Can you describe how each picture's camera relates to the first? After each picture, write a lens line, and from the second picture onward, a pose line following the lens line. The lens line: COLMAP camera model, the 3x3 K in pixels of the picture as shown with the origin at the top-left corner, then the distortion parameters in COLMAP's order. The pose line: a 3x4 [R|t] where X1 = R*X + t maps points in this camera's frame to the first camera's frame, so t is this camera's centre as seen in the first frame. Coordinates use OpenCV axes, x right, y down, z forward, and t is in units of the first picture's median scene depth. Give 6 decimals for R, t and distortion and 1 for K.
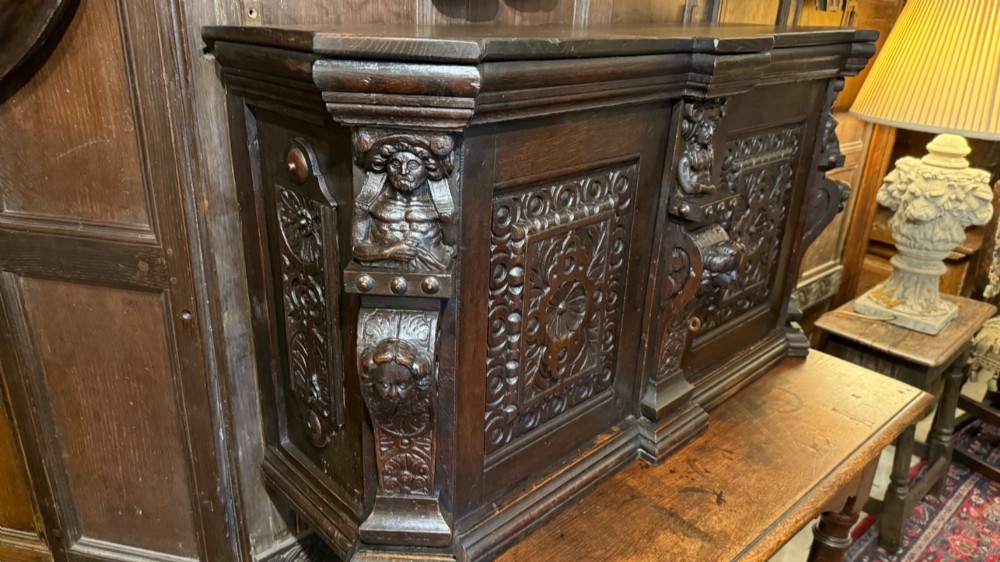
lens RADIAL K [[721.2, 0, 492.7], [0, 721.2, 271.1], [0, 0, 1]] dist [-0.001801, -0.044467]
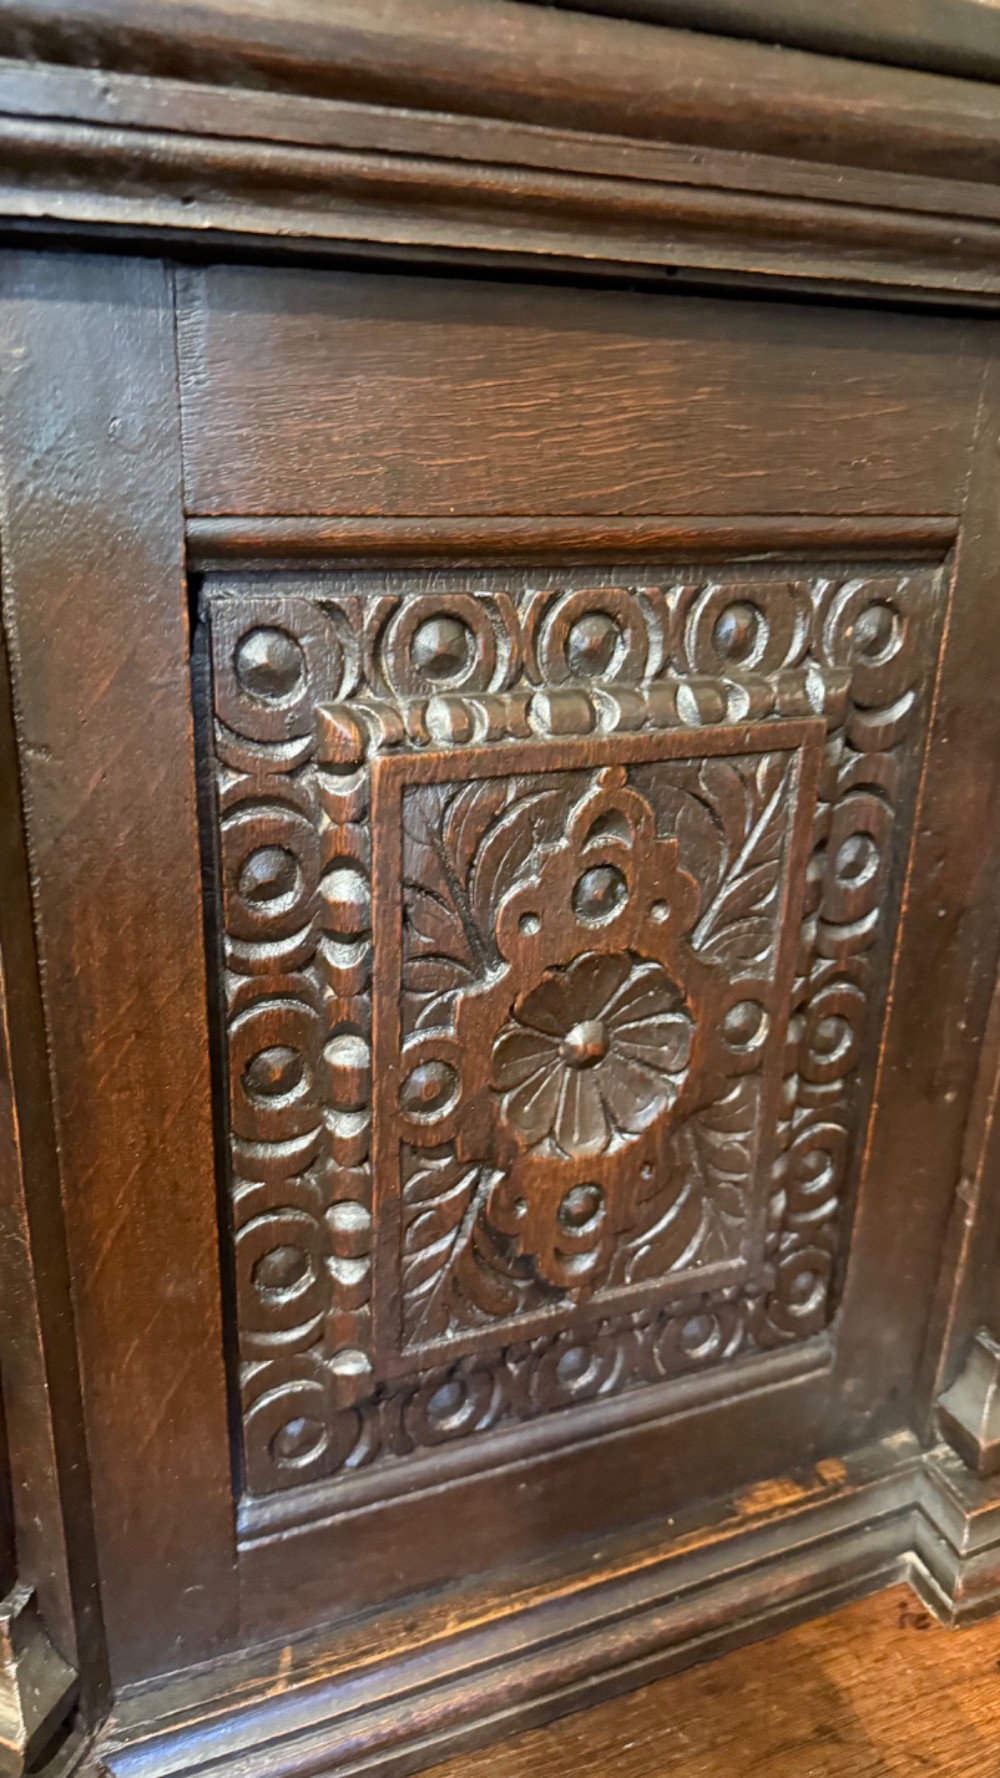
lens RADIAL K [[1282.4, 0, 517.2], [0, 1282.4, 874.4], [0, 0, 1]] dist [-0.001801, -0.044467]
pose [[0.933442, 0.123924, -0.336643, 0.243908], [-0.135391, 0.990734, -0.010705, -0.007121], [0.332197, 0.055571, 0.941571, 0.541600]]
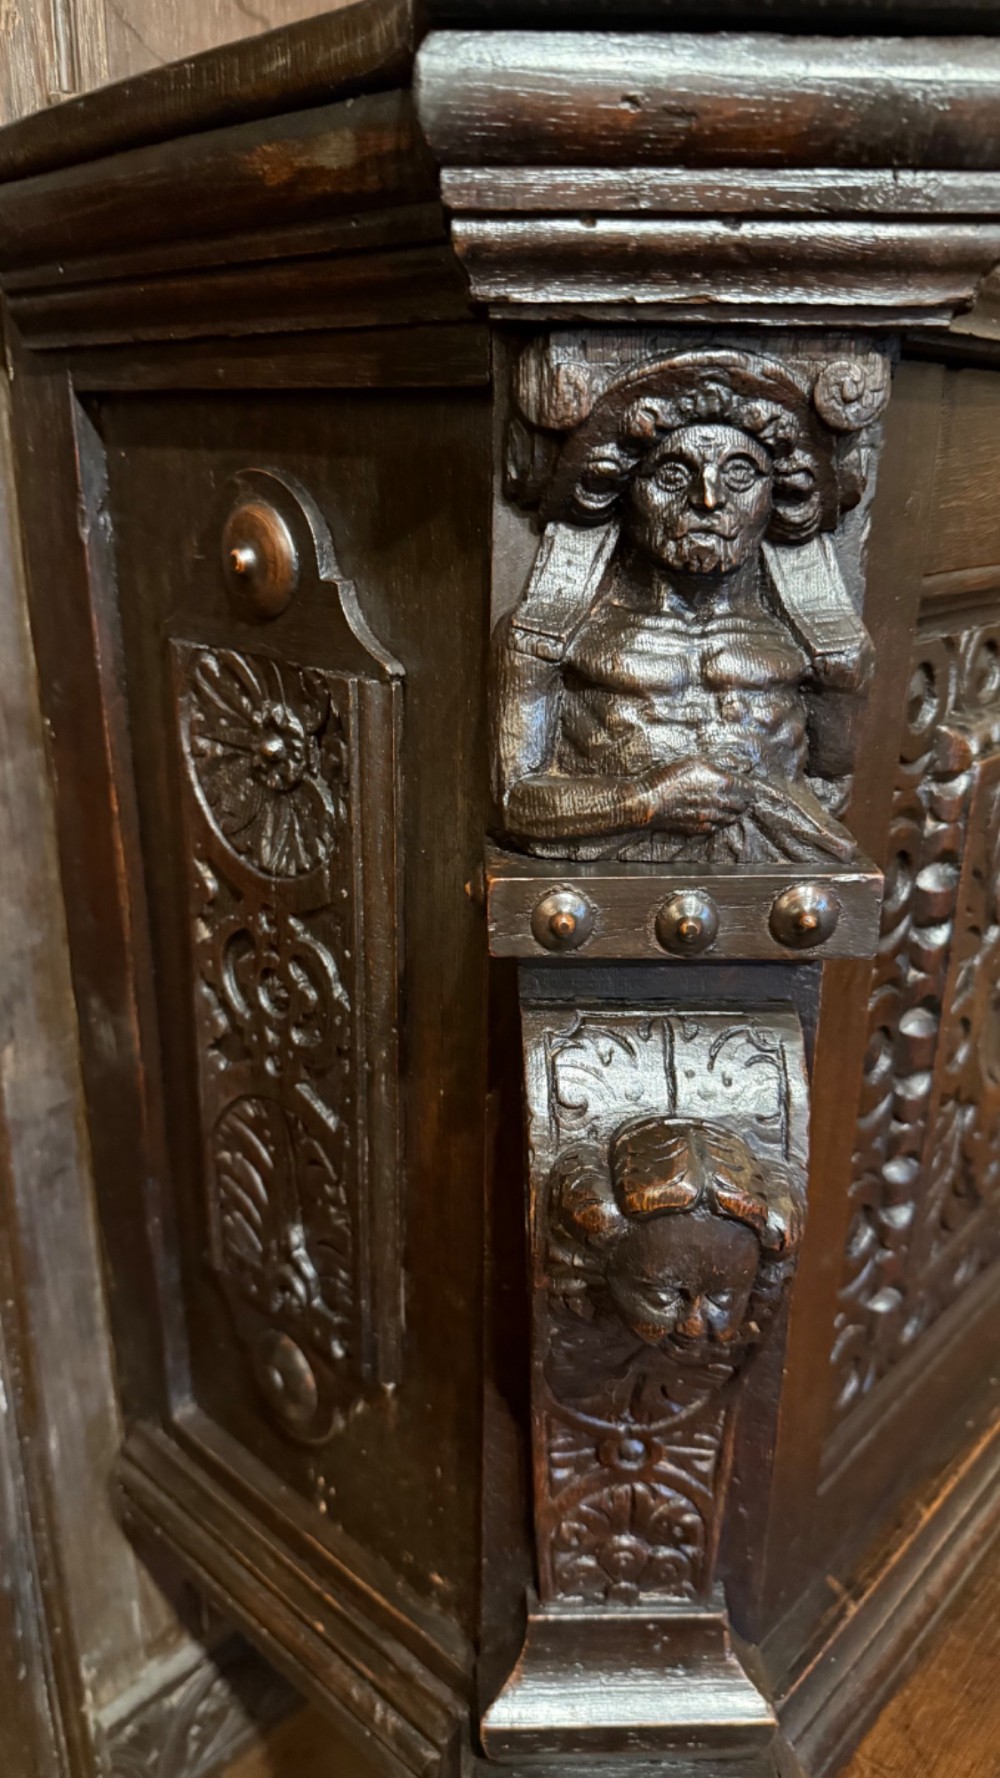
lens RADIAL K [[1282.4, 0, 461.1], [0, 1282.4, 885.3], [0, 0, 1]] dist [-0.001801, -0.044467]
pose [[0.998667, -0.041227, 0.031056, -0.186405], [0.042629, 0.998035, -0.045919, 0.019946], [-0.029102, 0.047182, 0.998462, 0.417875]]
